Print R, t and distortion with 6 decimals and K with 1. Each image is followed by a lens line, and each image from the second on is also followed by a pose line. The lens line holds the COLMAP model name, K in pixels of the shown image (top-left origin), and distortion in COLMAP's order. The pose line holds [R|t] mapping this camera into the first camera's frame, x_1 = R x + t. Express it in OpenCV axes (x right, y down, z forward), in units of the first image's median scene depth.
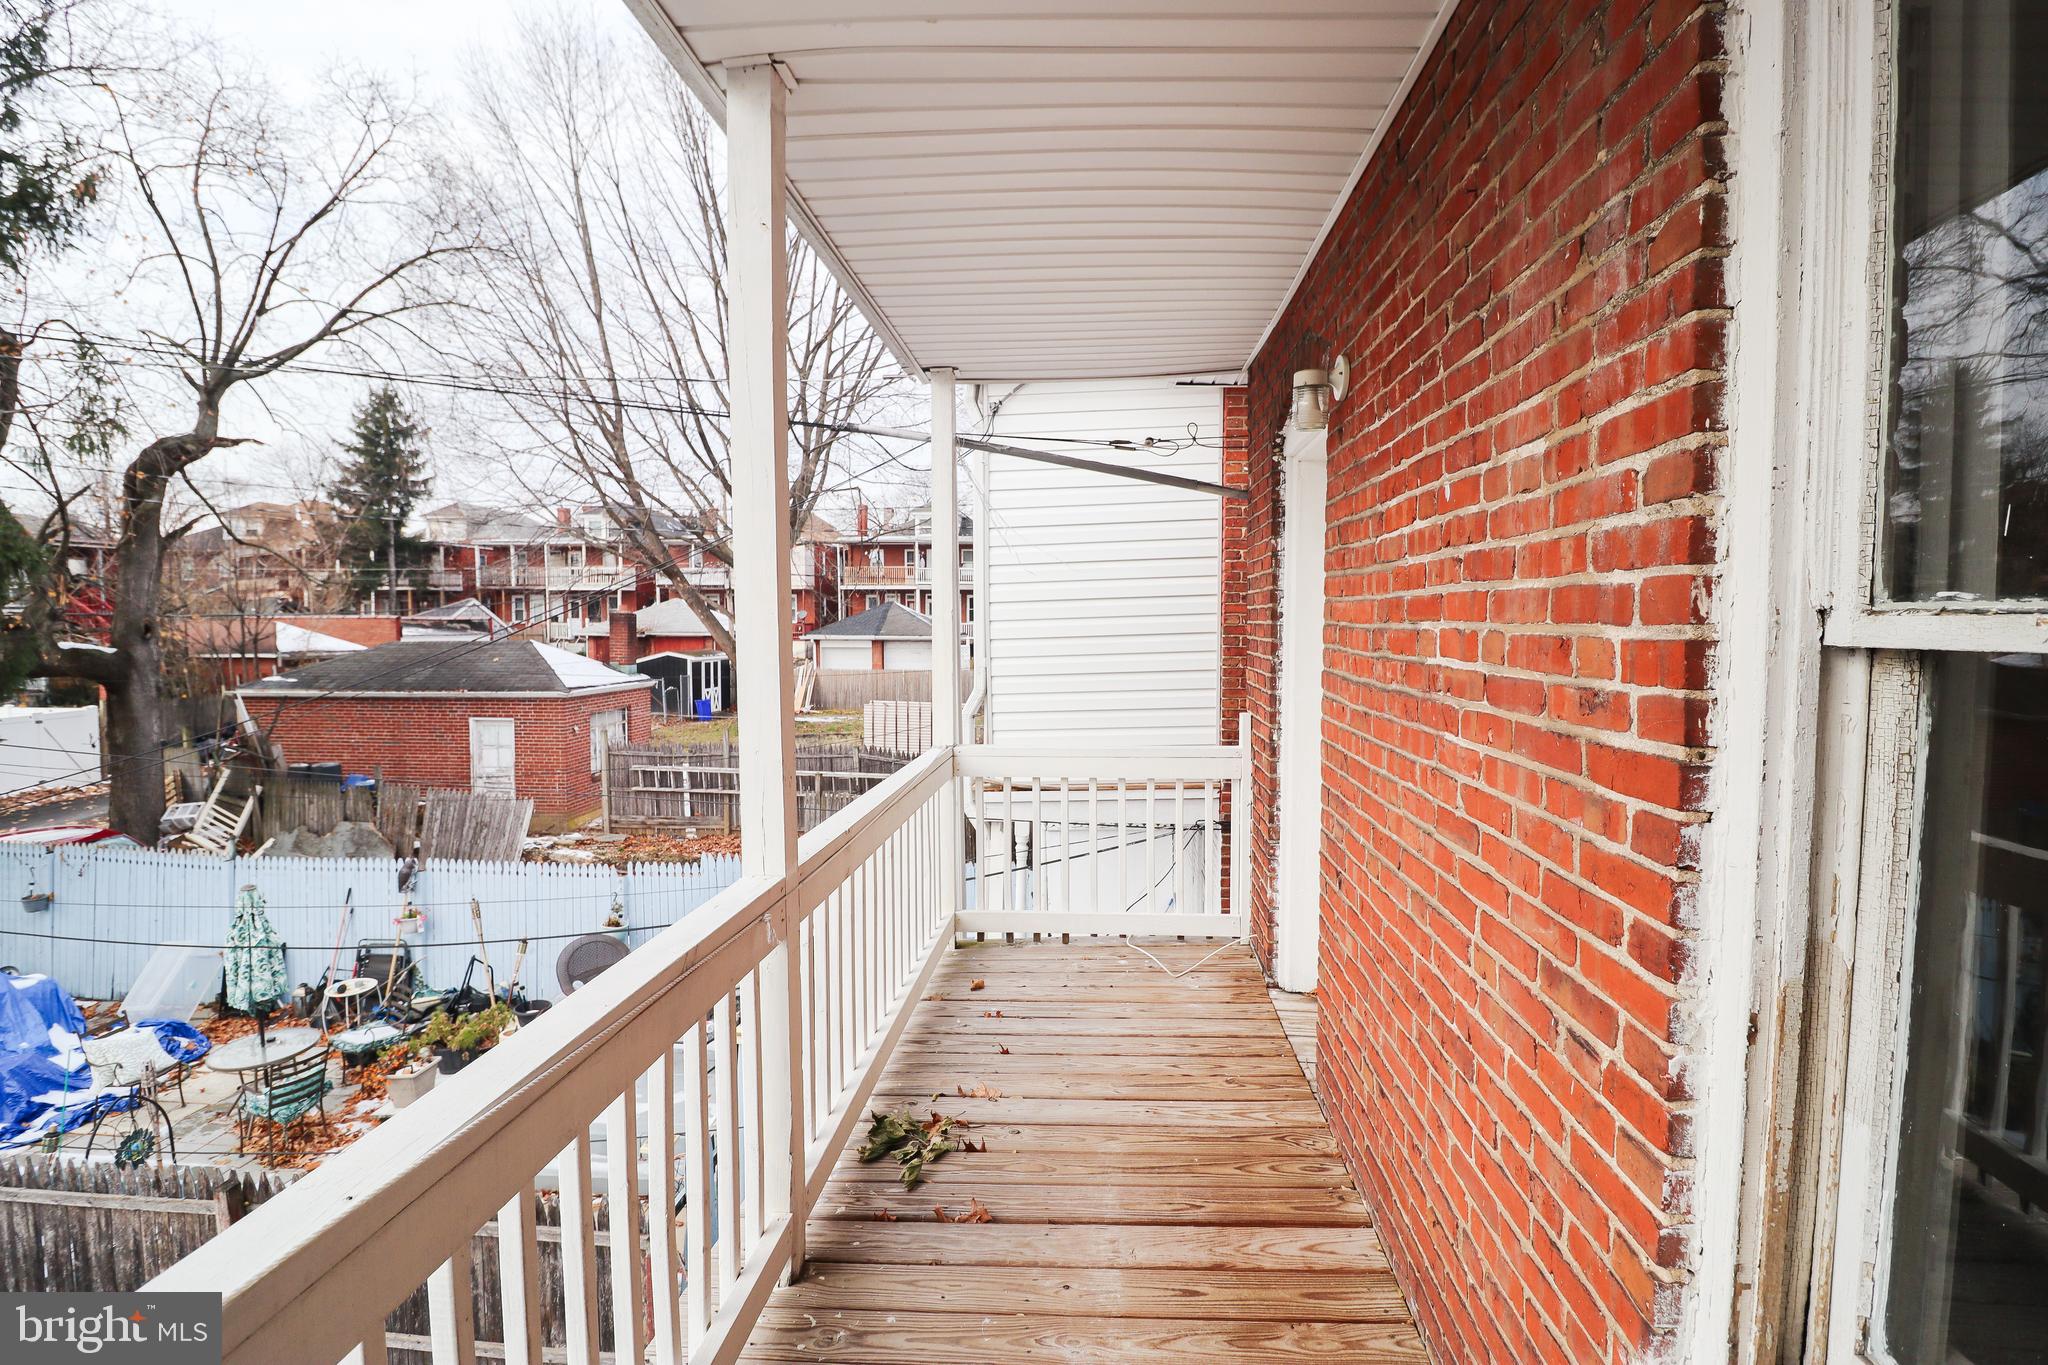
lens RADIAL K [[942.4, 0, 1050.4], [0, 942.4, 675.8], [0, 0, 1]] dist [-0.016810, -0.000253]
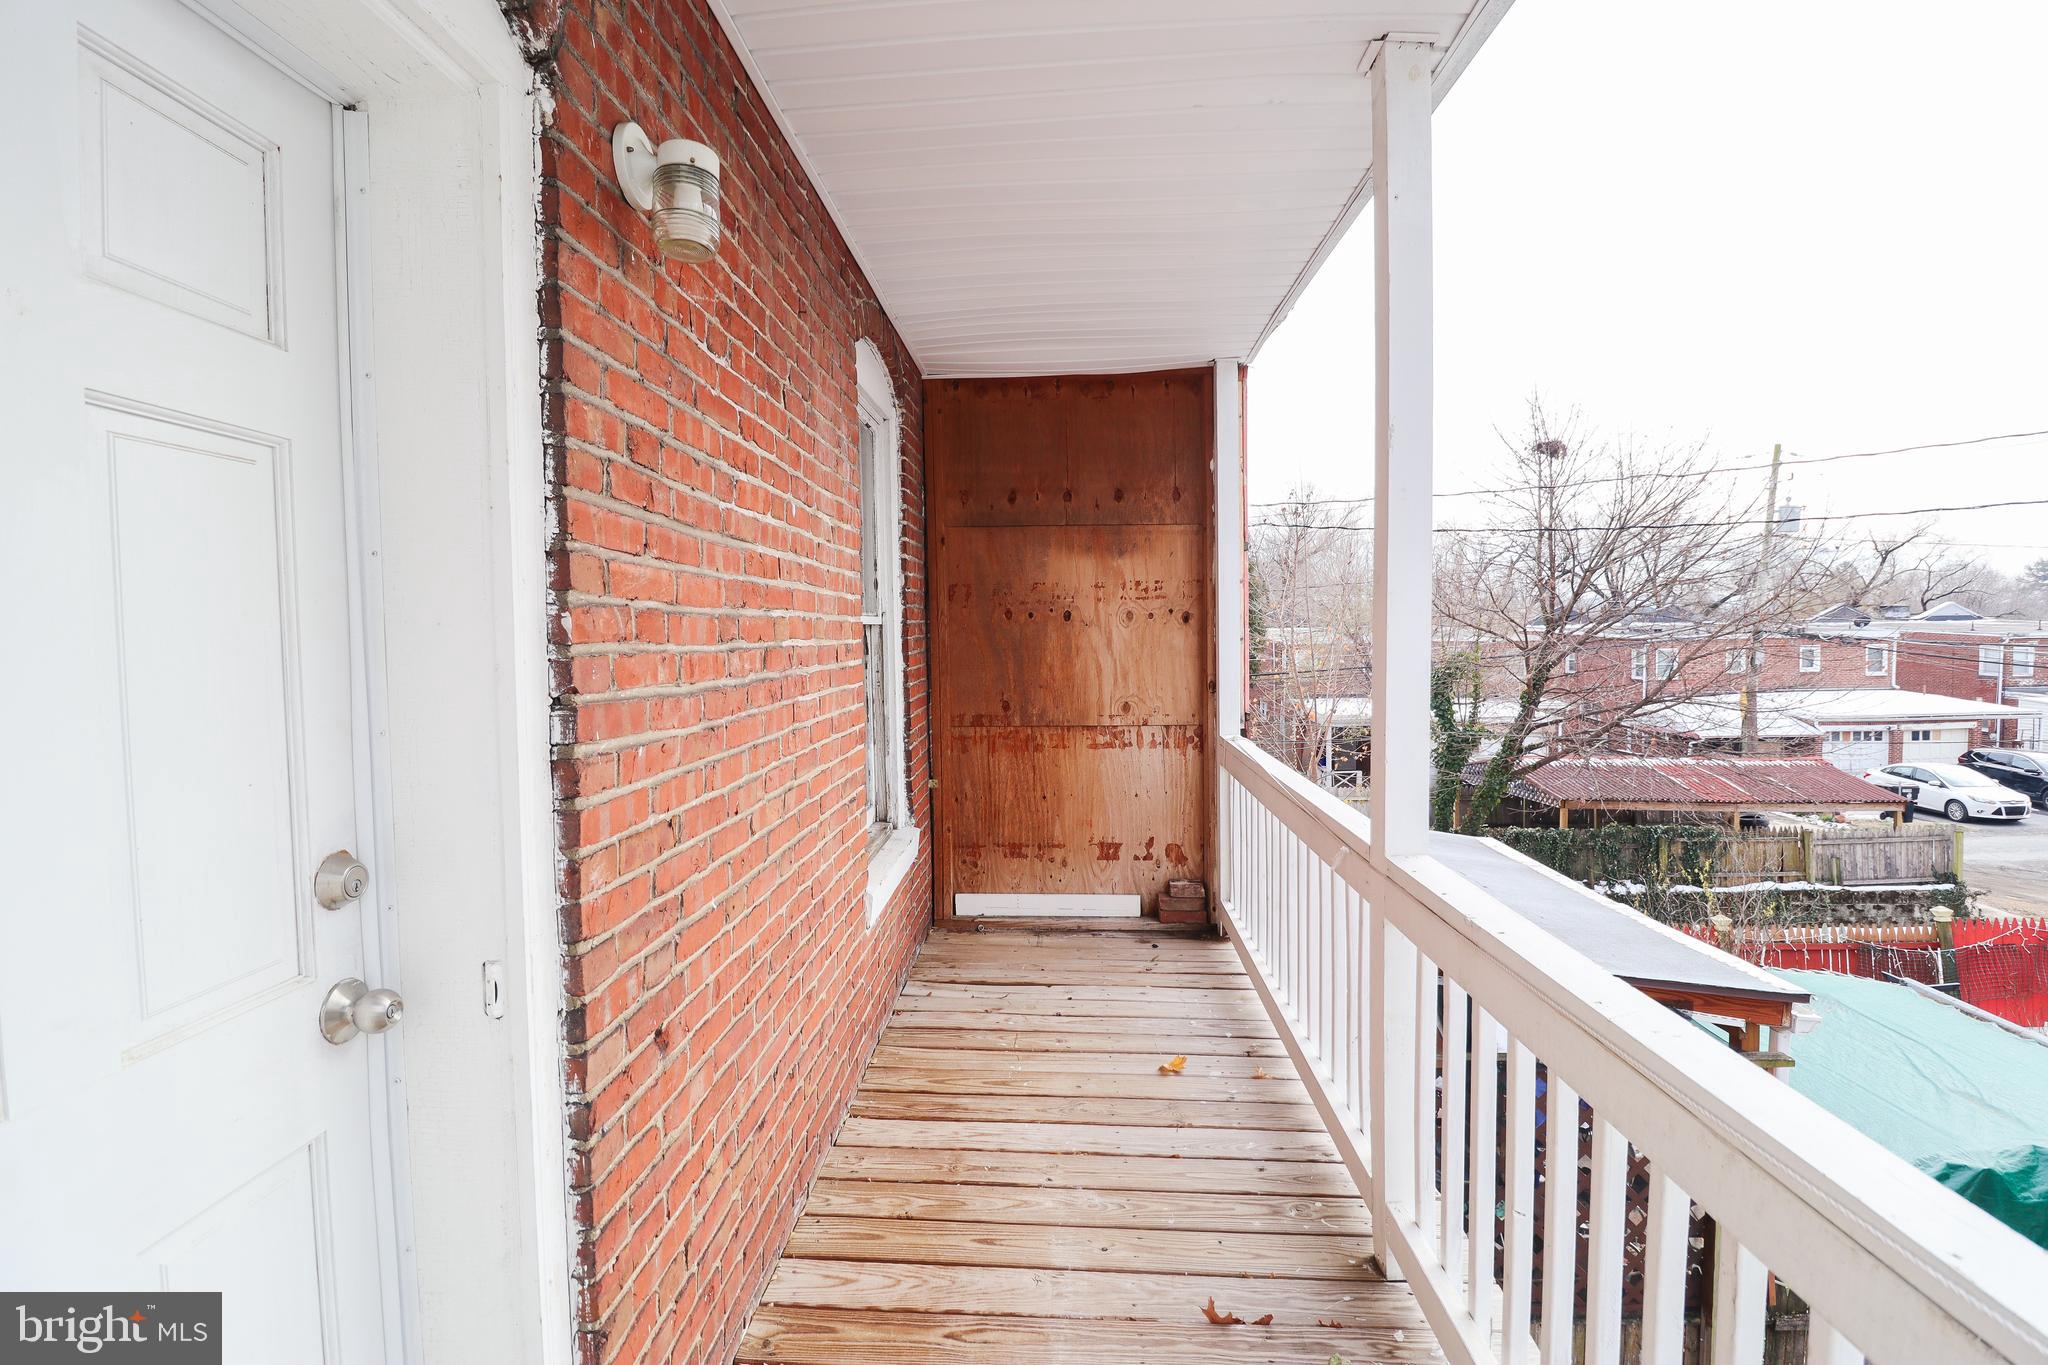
lens RADIAL K [[945.7, 0, 1042.5], [0, 945.7, 671.2], [0, 0, 1]] dist [0.004099, -0.015012]
pose [[-0.998553, 0.012456, -0.052315, 0.125192], [0.007033, 0.994698, 0.102603, -0.085905], [0.053315, 0.102086, -0.993346, 1.866827]]
